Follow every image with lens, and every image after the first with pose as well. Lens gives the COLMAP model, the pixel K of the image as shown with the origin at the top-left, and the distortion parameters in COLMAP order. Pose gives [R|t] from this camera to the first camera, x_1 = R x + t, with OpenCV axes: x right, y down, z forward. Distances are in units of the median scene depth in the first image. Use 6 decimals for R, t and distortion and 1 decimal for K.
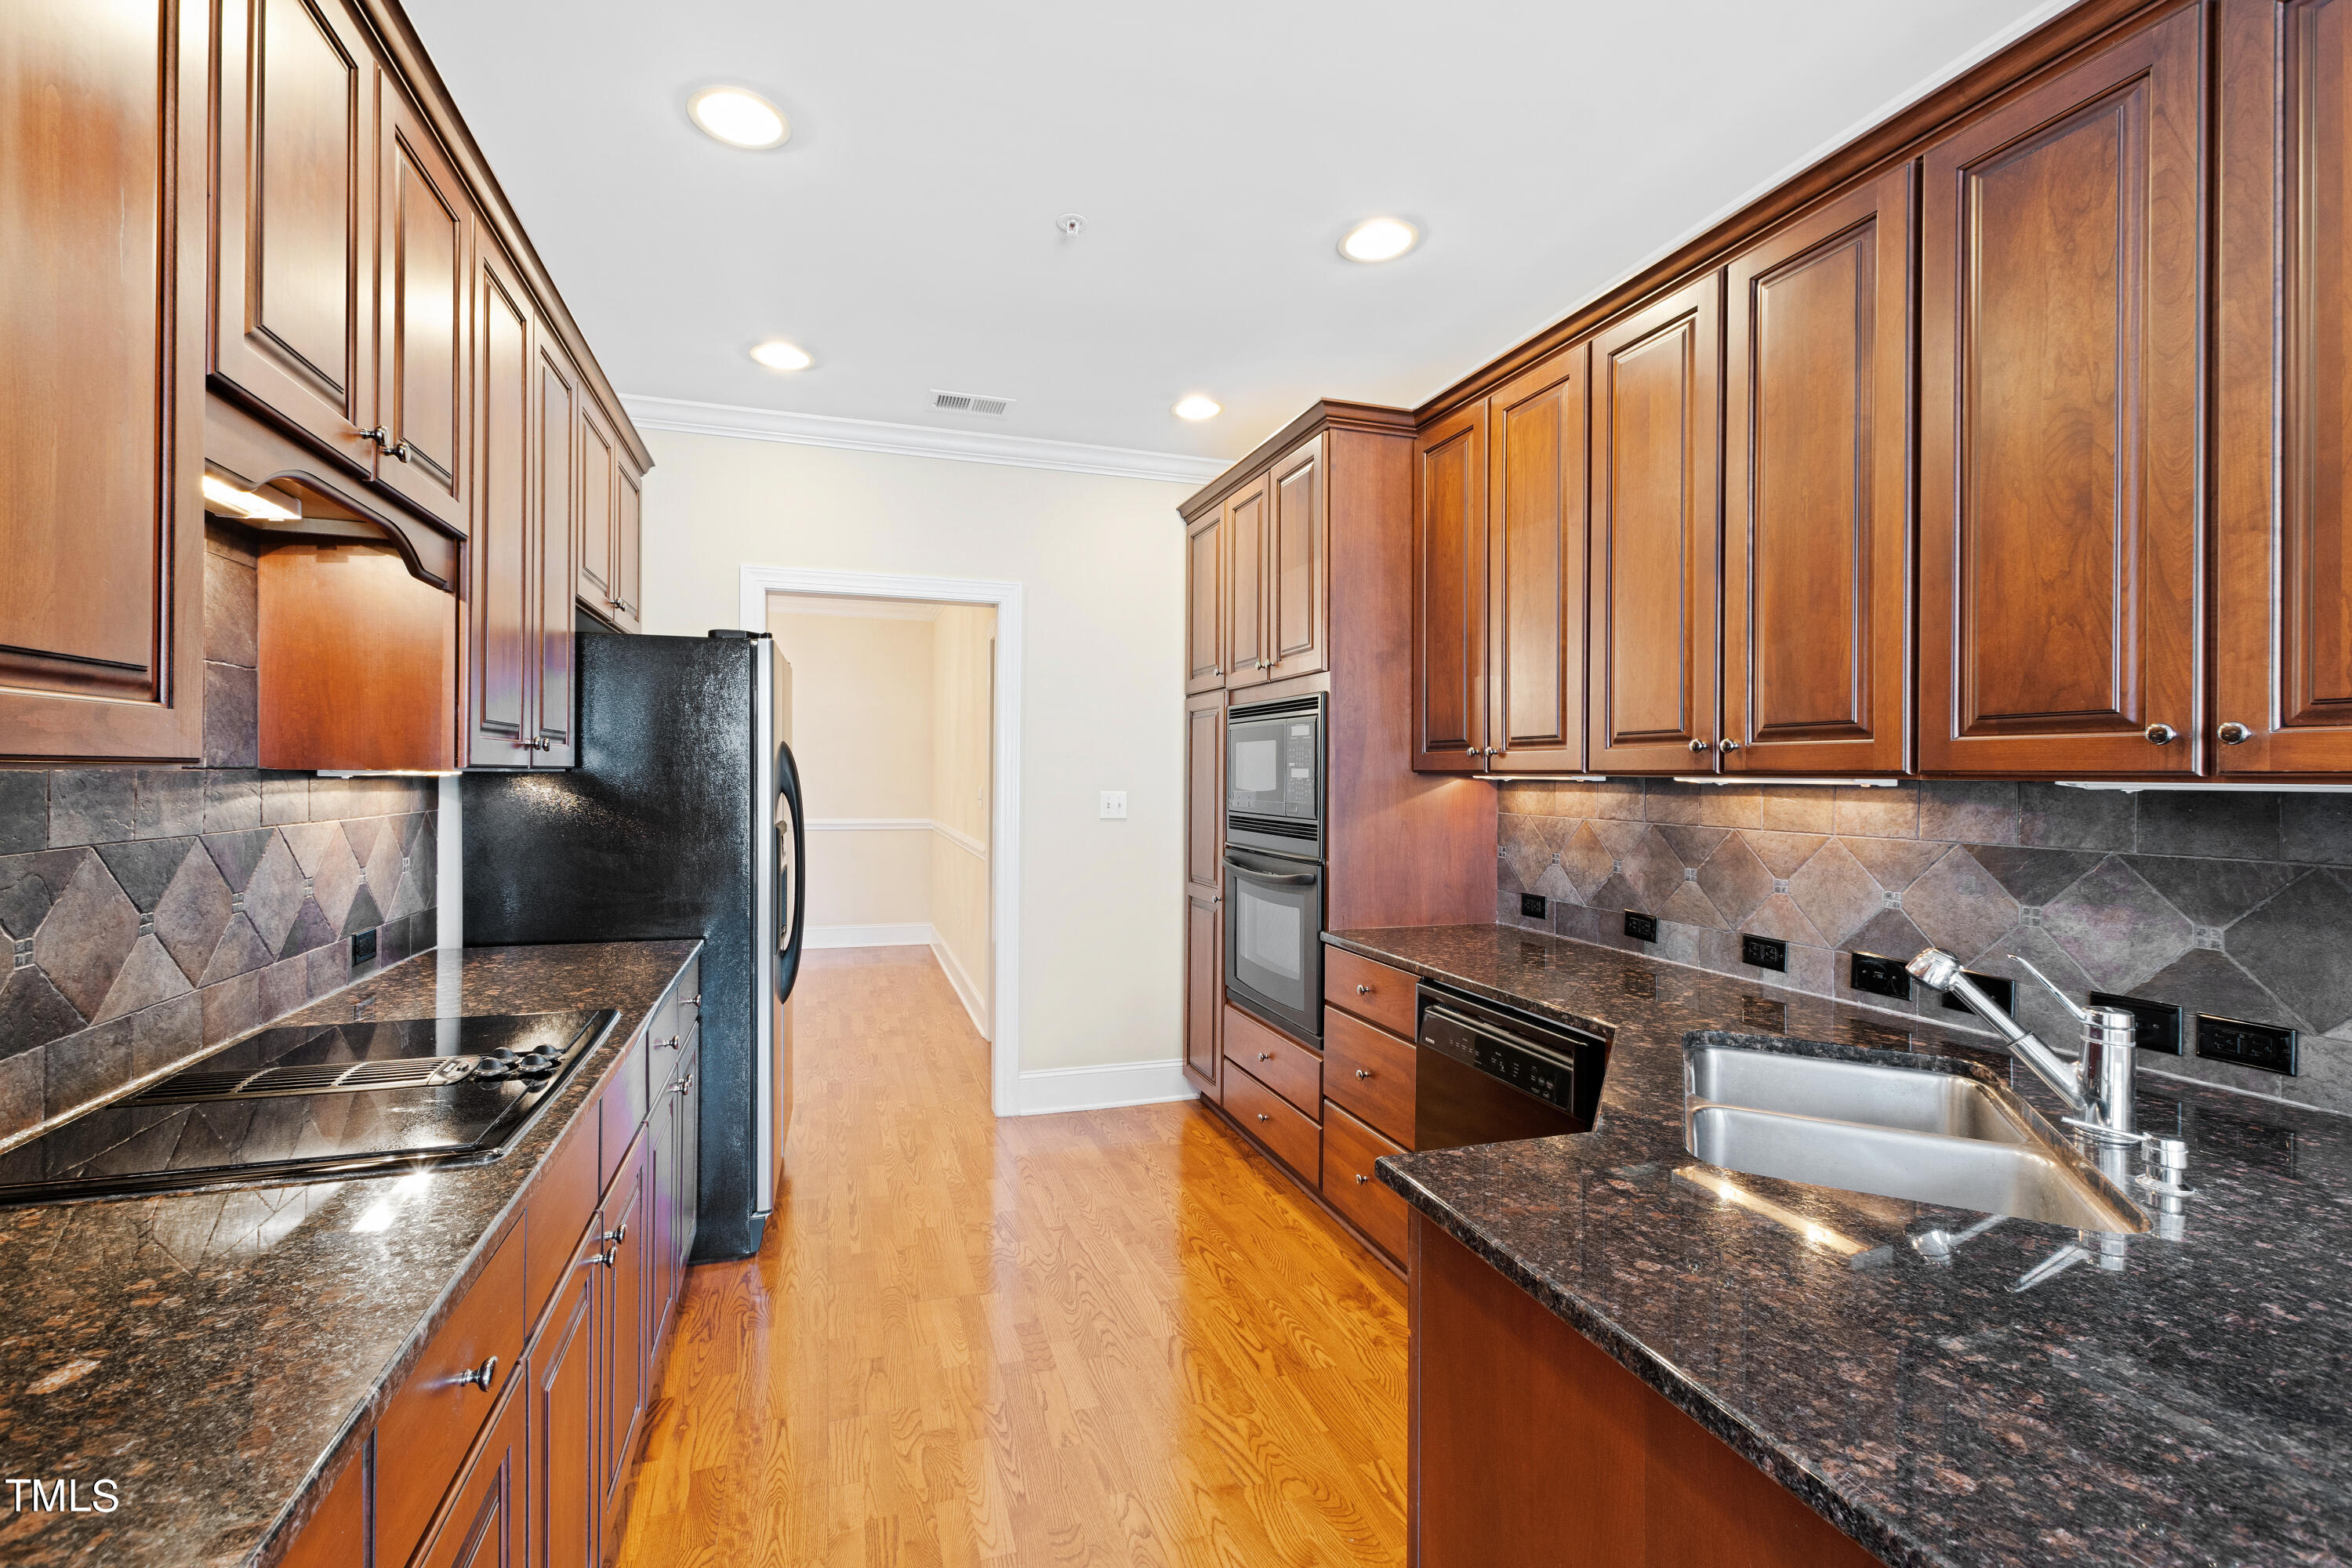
lens RADIAL K [[1009.1, 0, 1157.8], [0, 1009.1, 782.6], [0, 0, 1]] dist [-0.000002, -0.000034]
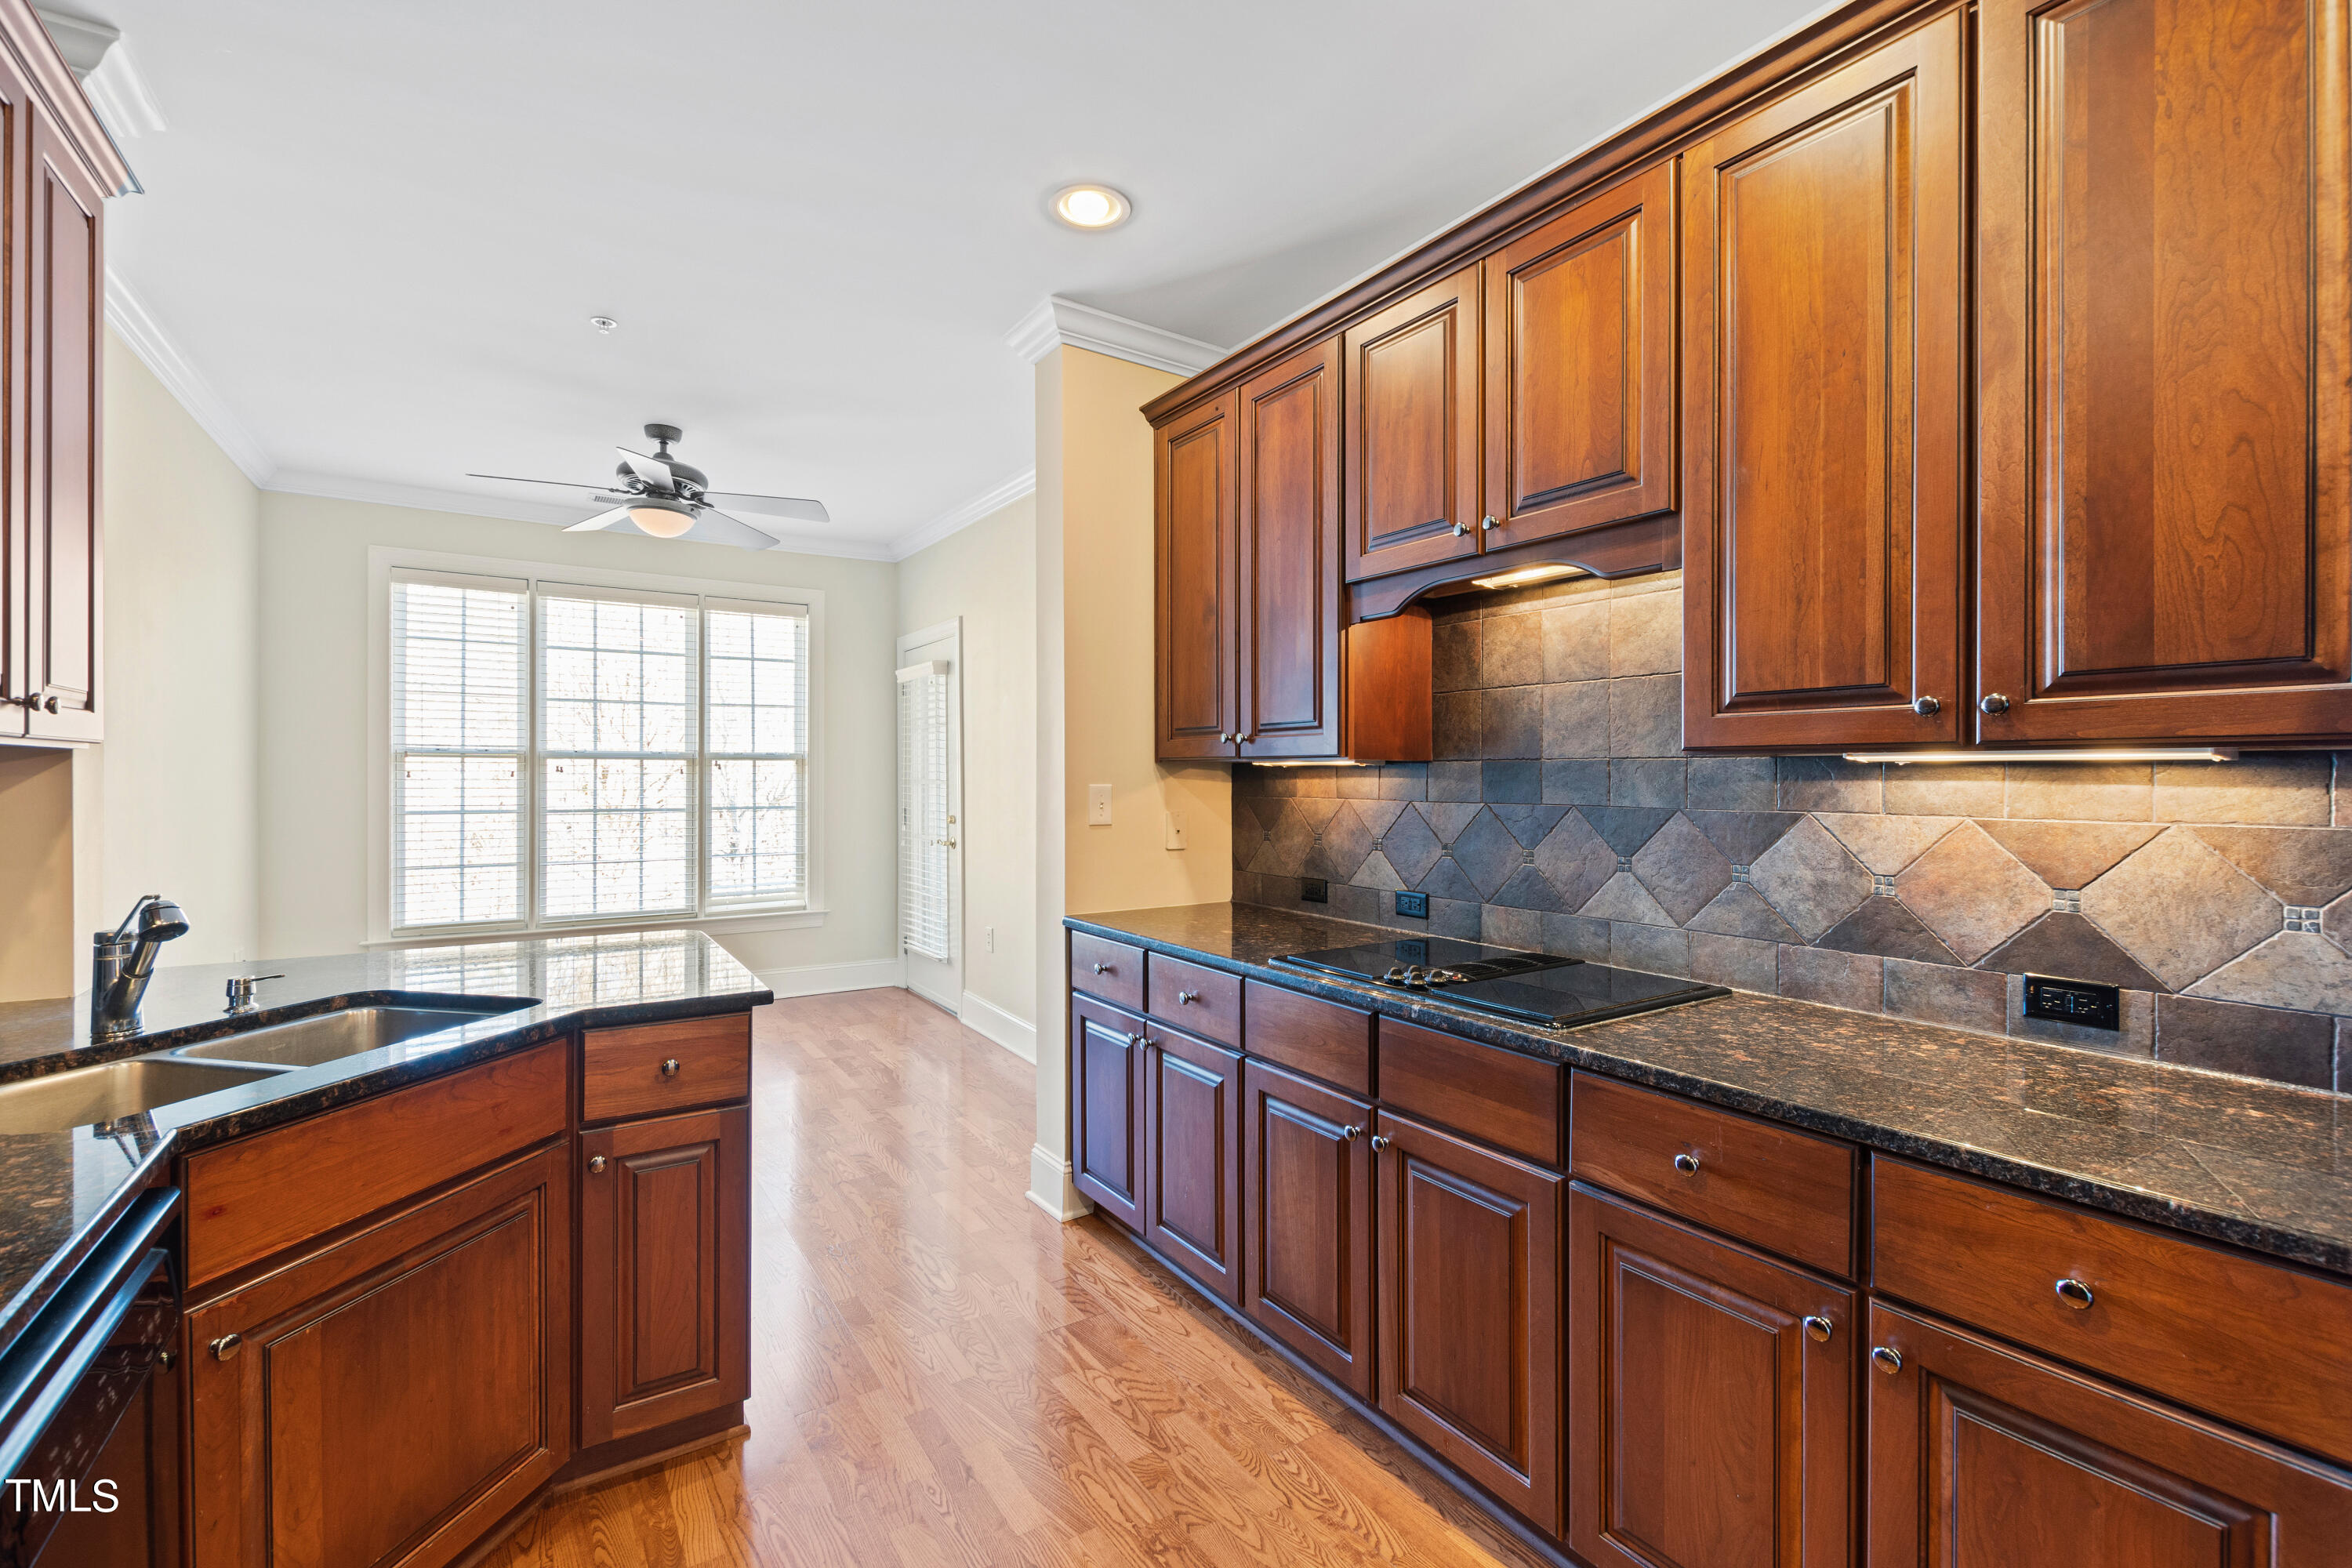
lens RADIAL K [[1022.7, 0, 1166.3], [0, 1022.7, 768.6], [0, 0, 1]] dist [0.018002, -0.007594]
pose [[-0.966773, -0.014960, -0.255197, 0.020732], [-0.015268, 0.999883, -0.000772, 0.010260], [0.255179, 0.003150, -0.966889, 1.926536]]
